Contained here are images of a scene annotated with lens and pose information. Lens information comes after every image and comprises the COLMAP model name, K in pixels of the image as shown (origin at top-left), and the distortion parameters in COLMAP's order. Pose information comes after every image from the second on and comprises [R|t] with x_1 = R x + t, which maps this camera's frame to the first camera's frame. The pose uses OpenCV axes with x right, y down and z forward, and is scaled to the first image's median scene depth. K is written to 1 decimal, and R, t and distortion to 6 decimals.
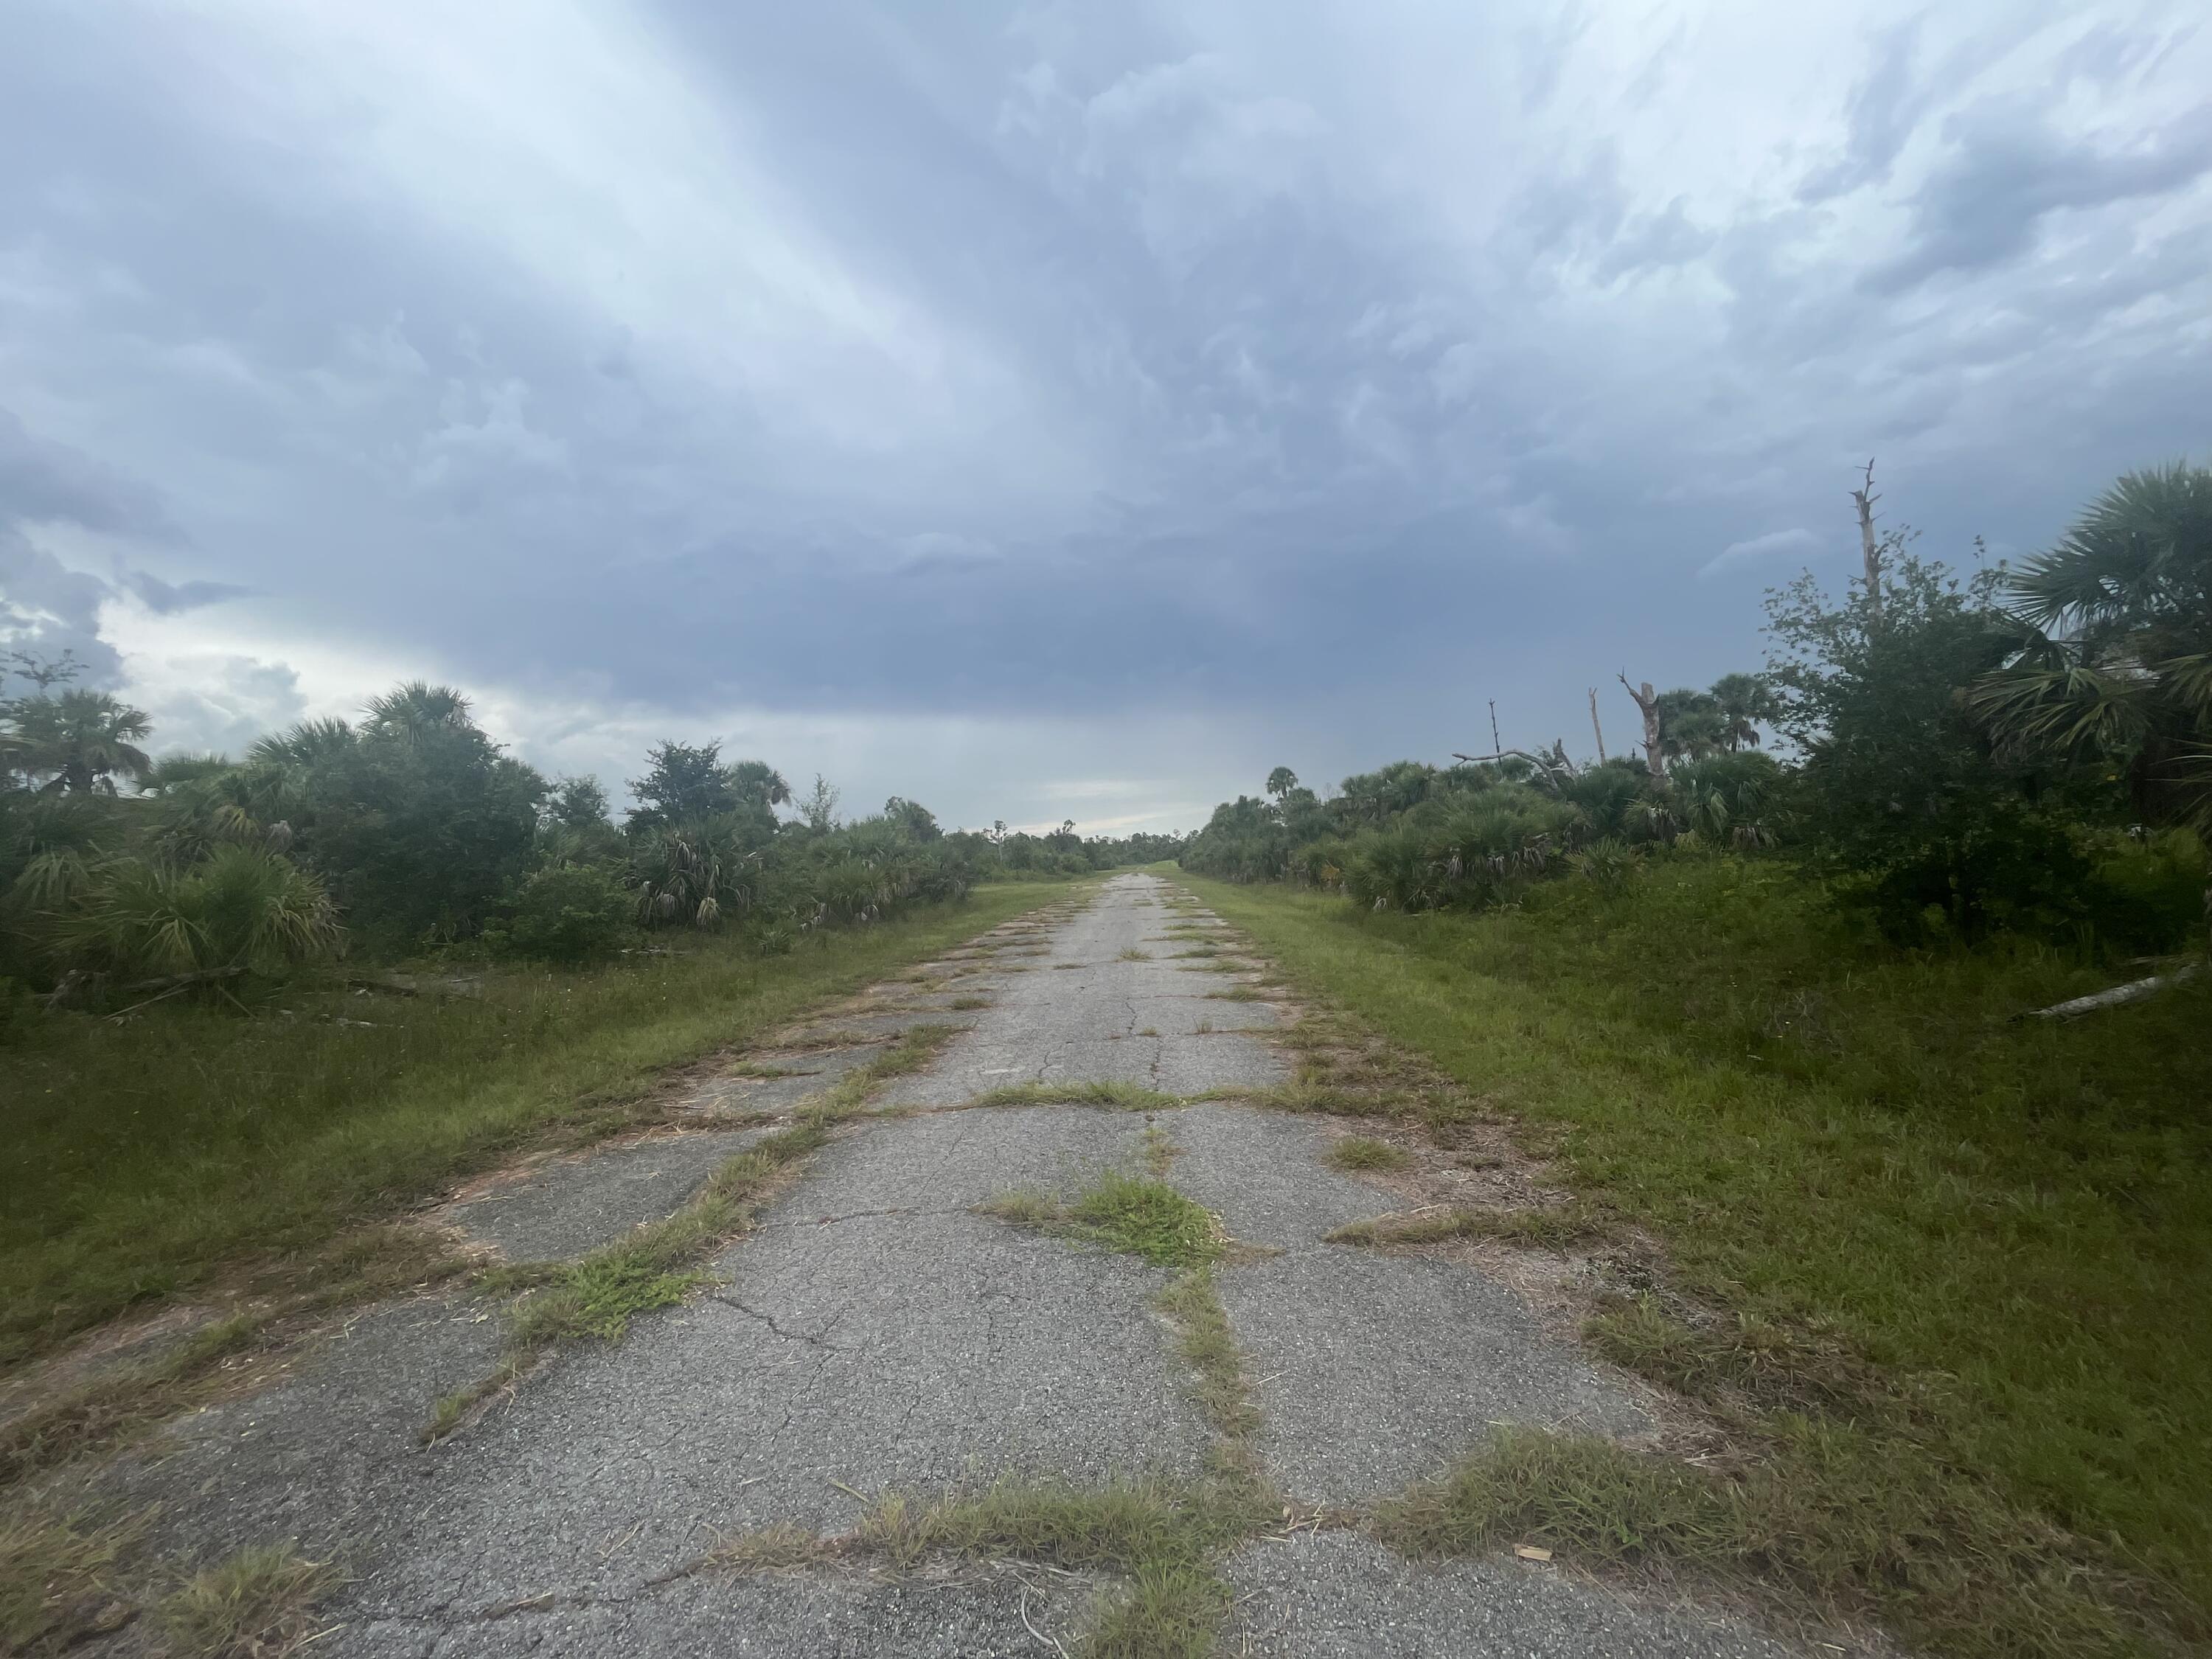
lens RADIAL K [[884.9, 0, 1101.2], [0, 884.9, 795.5], [0, 0, 1]] dist [-0.005530, 0.000175]
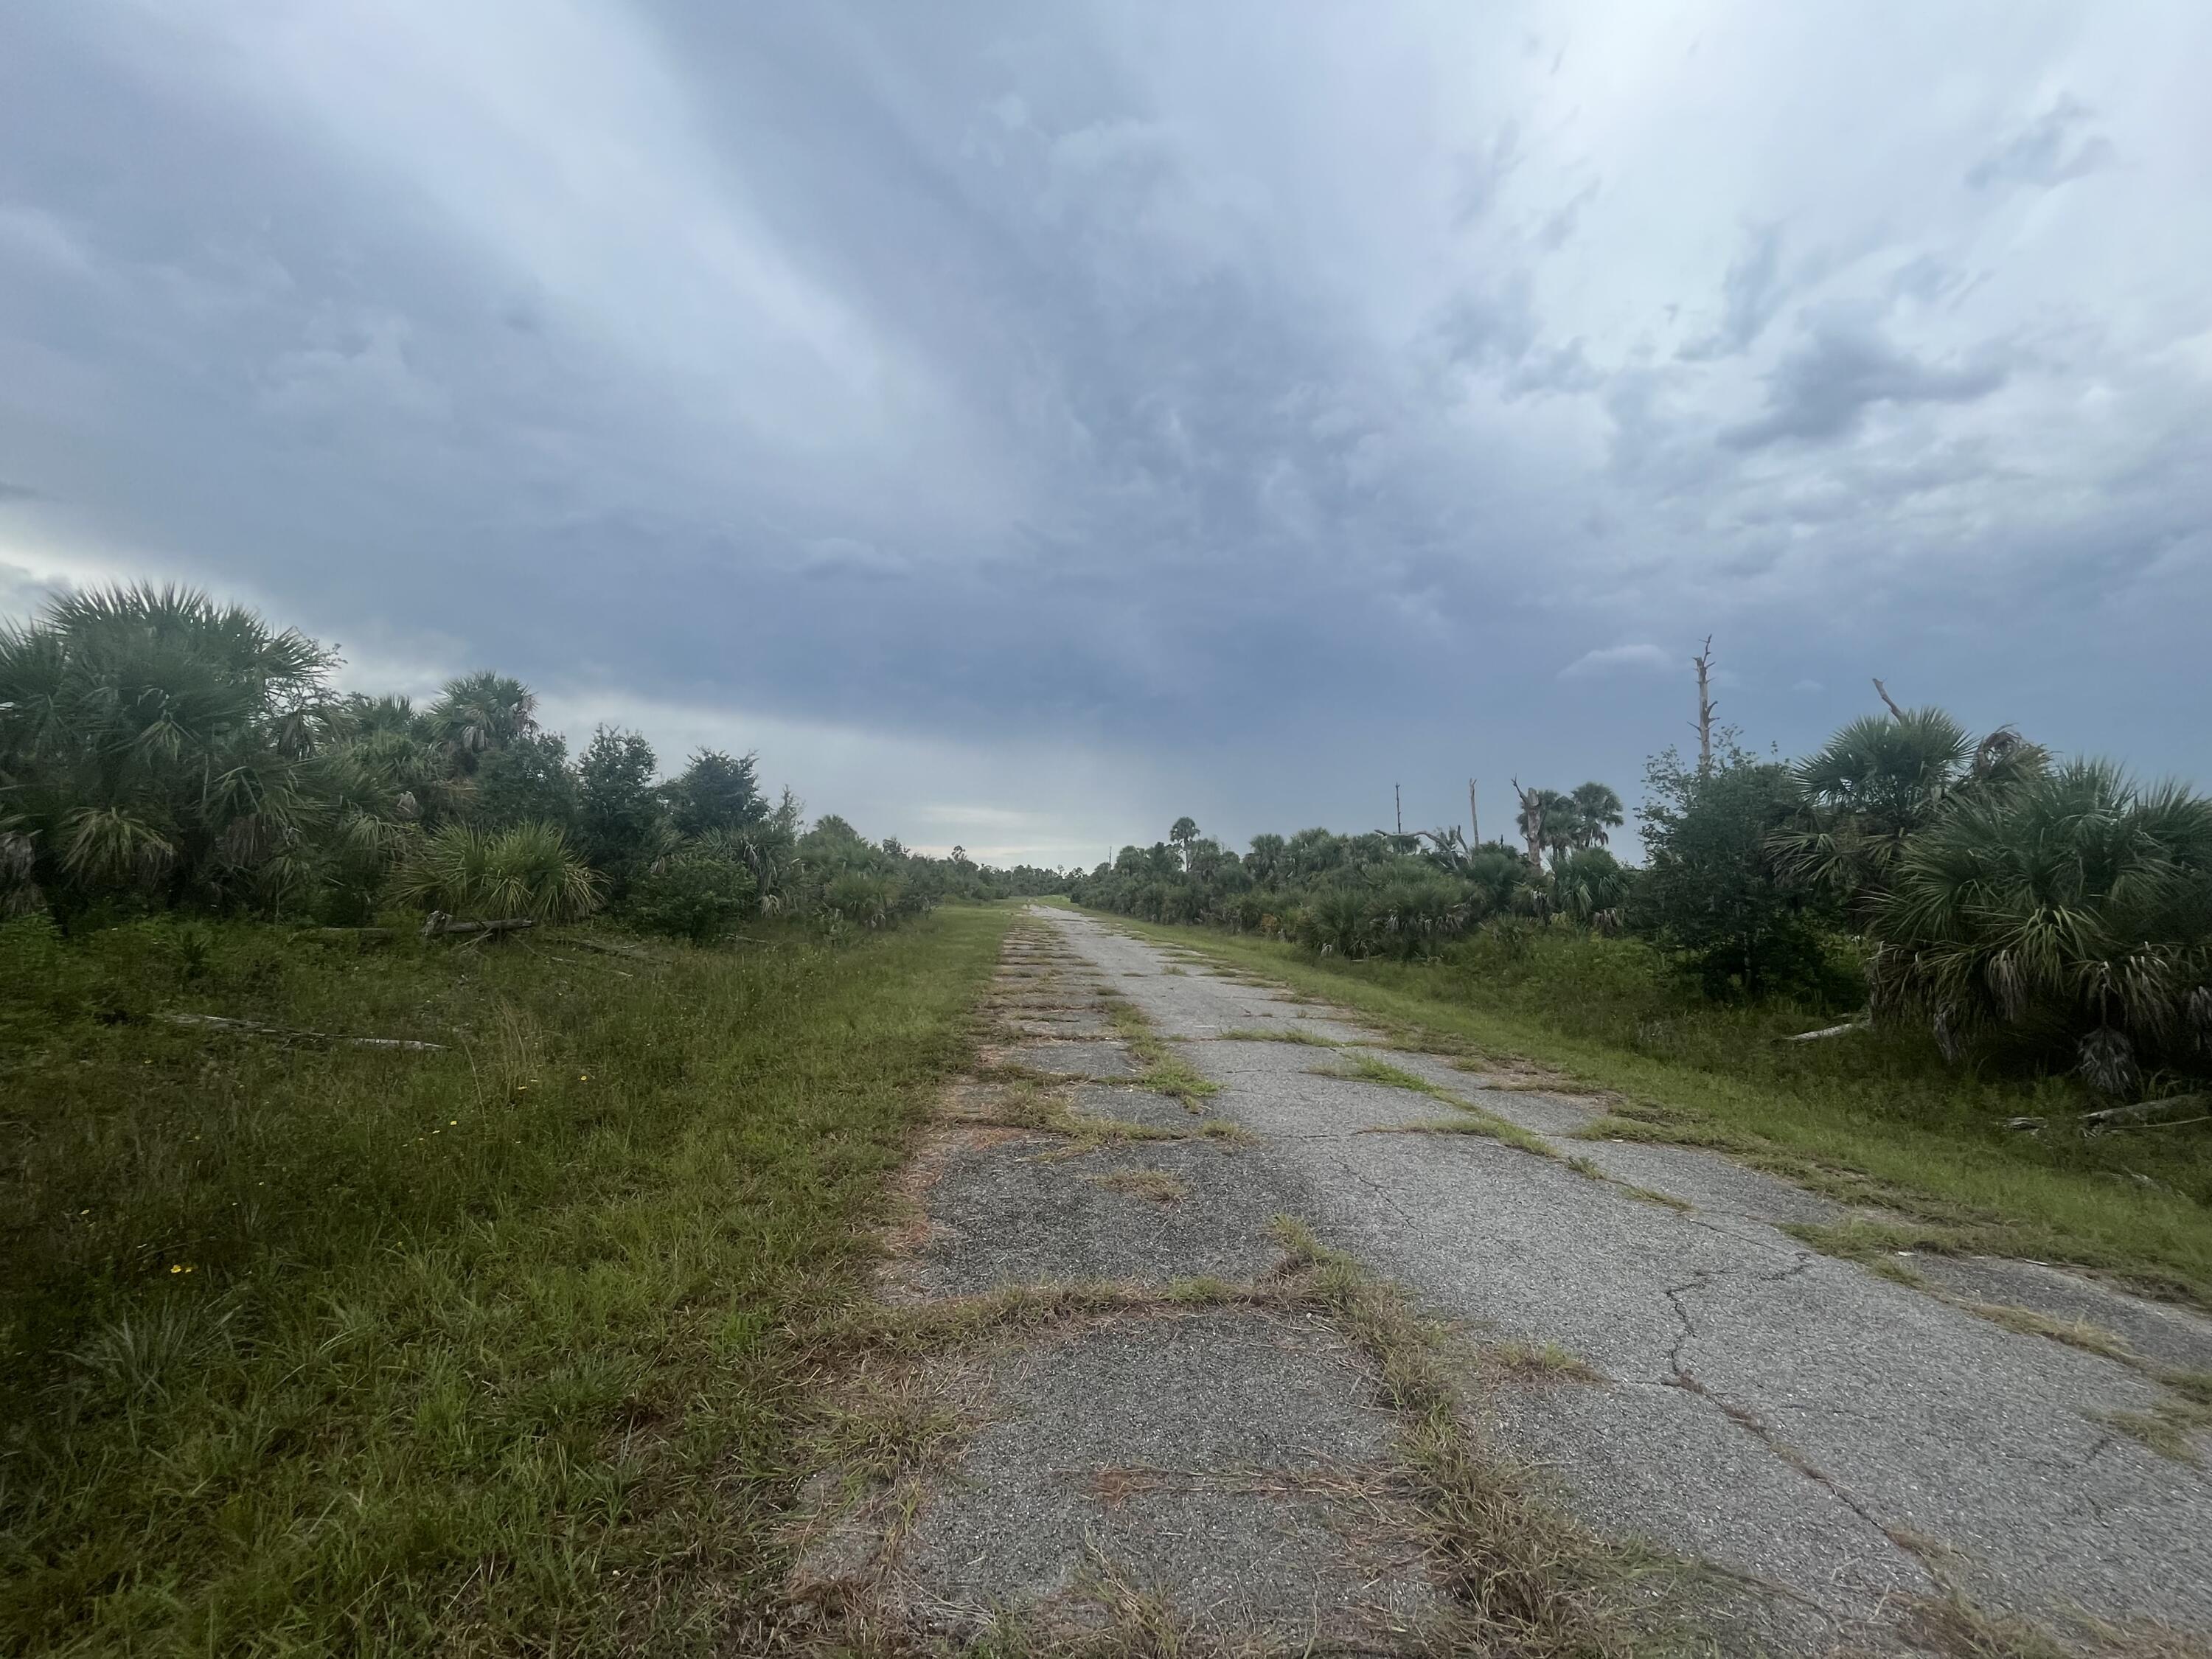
lens RADIAL K [[884.9, 0, 1100.3], [0, 884.9, 822.7], [0, 0, 1]] dist [-0.005530, 0.000175]
pose [[0.986540, 0.101156, 0.128477, -0.075427], [-0.100168, 0.994870, -0.014145, -0.001669], [-0.129249, 0.001086, 0.991612, -0.079975]]
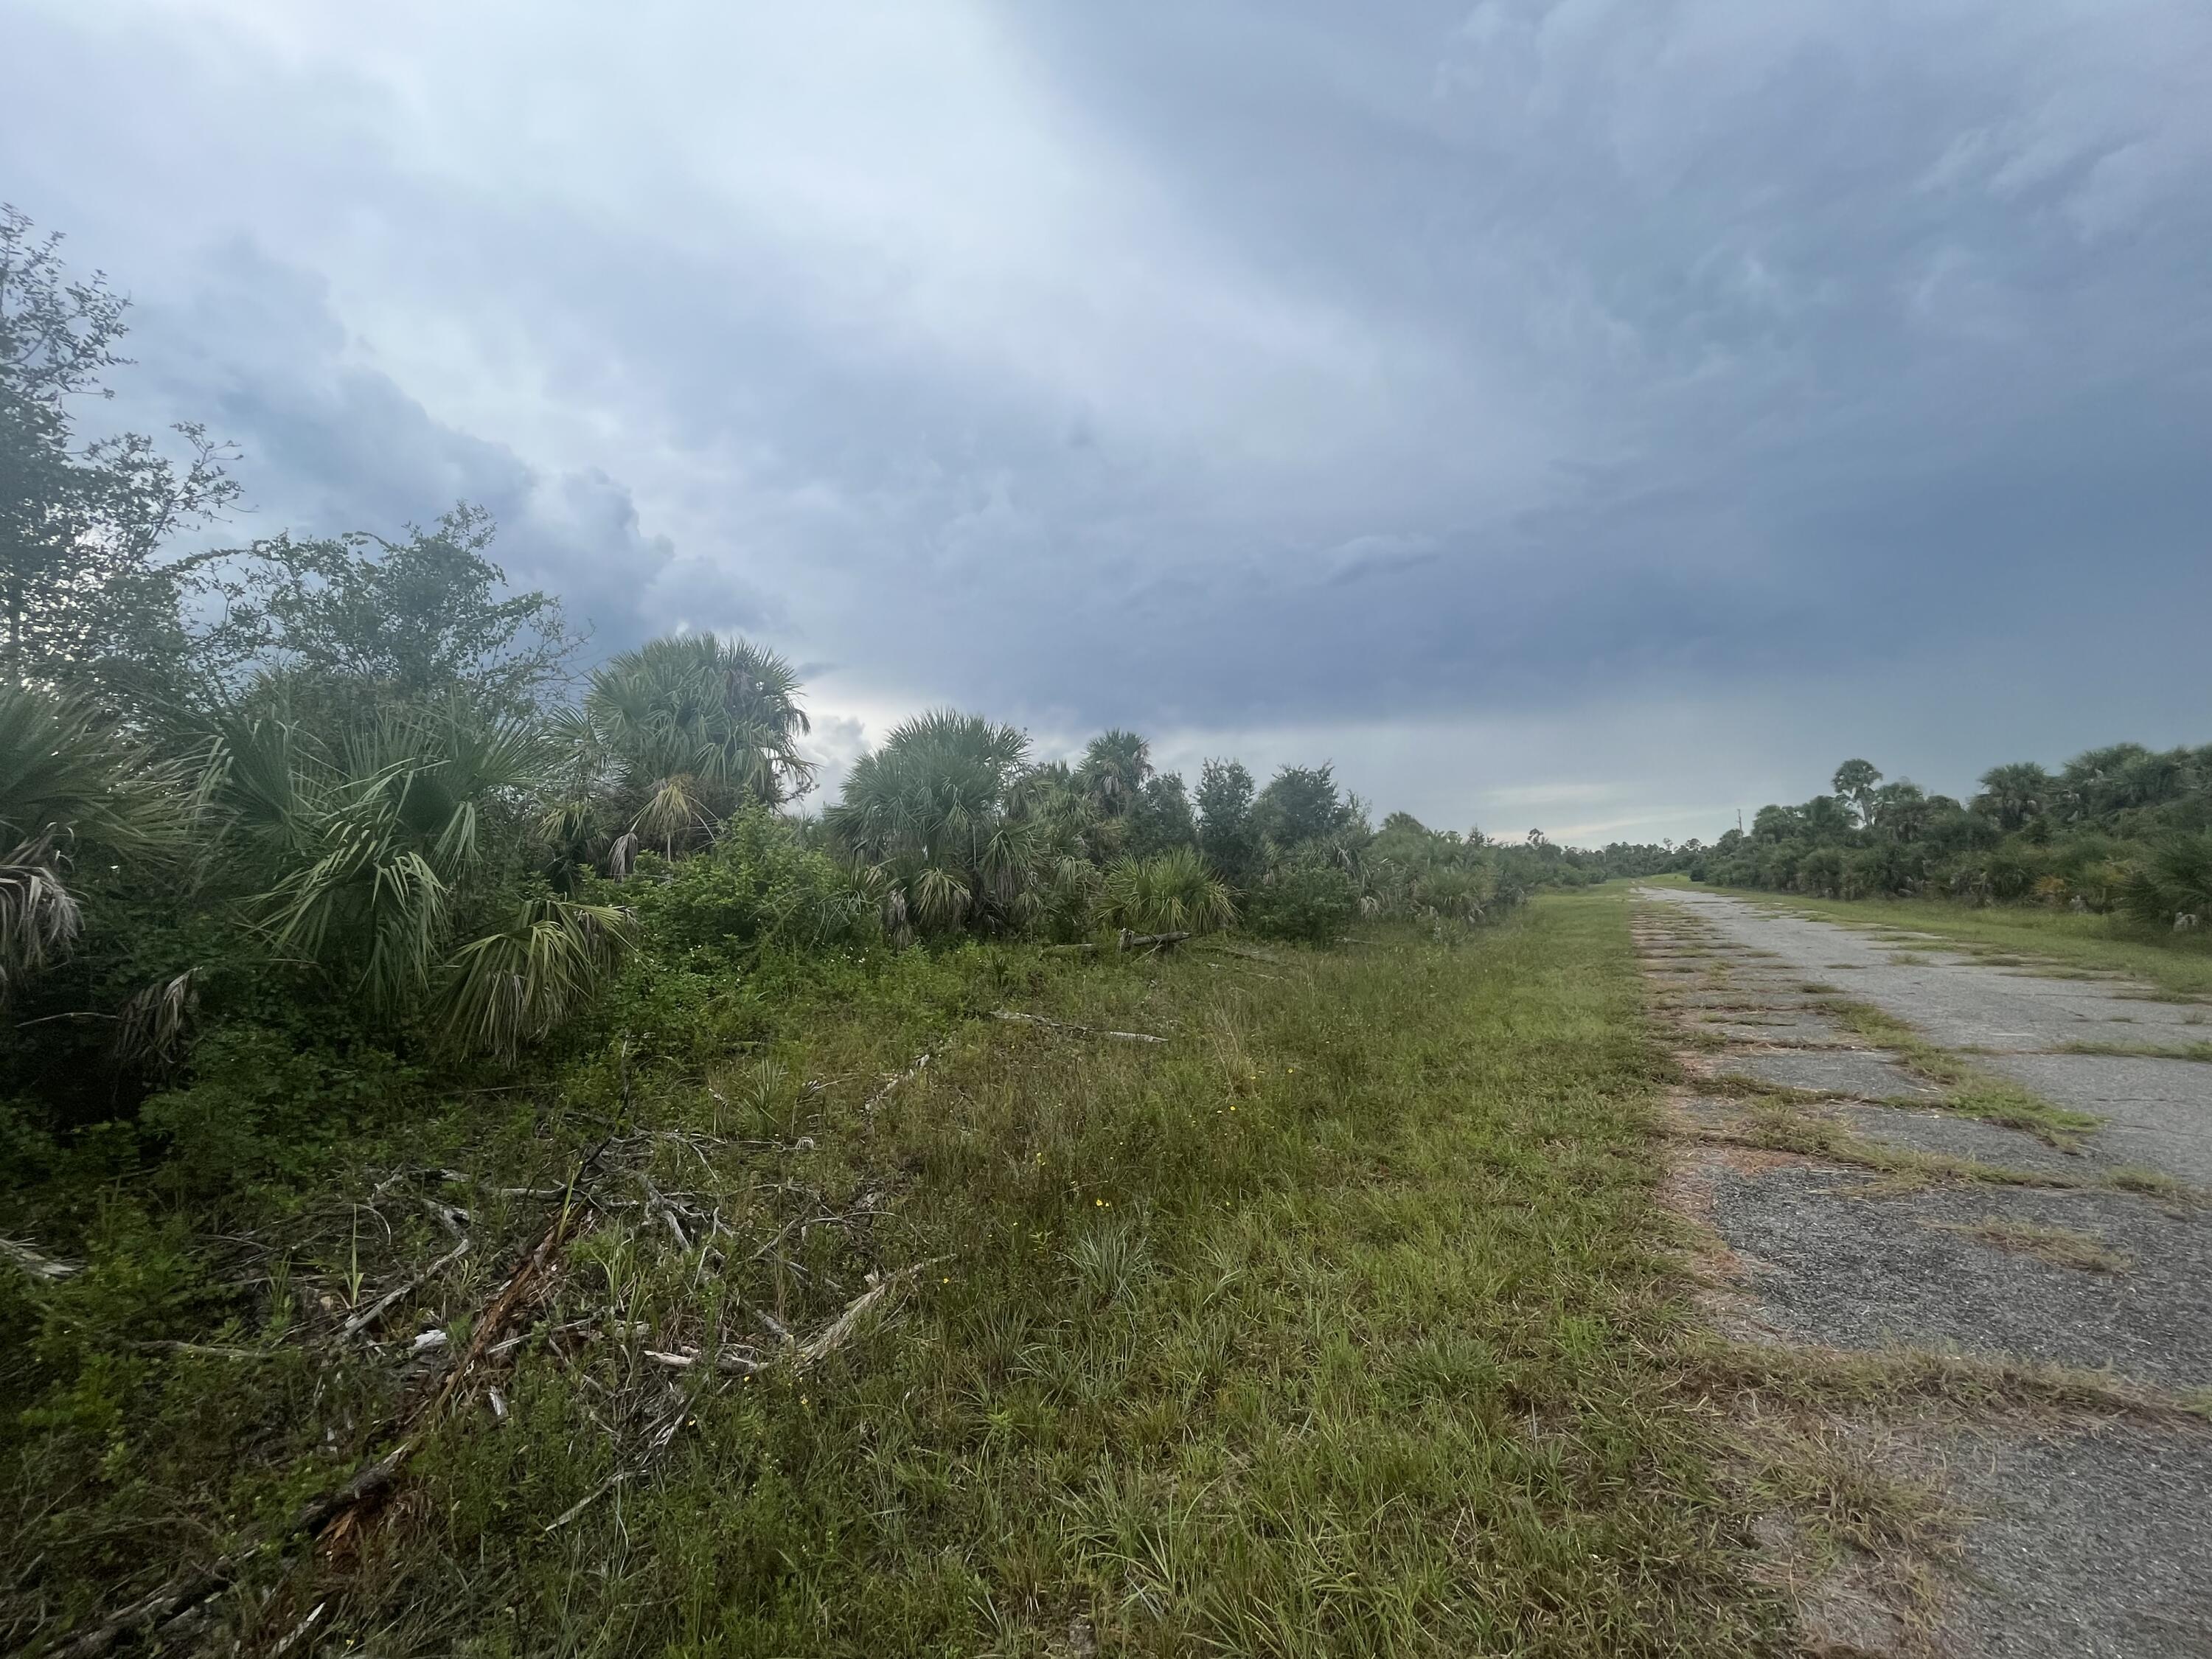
lens RADIAL K [[884.9, 0, 1105.0], [0, 884.9, 818.6], [0, 0, 1]] dist [-0.005530, 0.000175]
pose [[0.888553, -0.019580, -0.458356, -0.090058], [0.025480, 0.999653, 0.006693, -0.002017], [0.458066, -0.017626, 0.888743, -0.084772]]
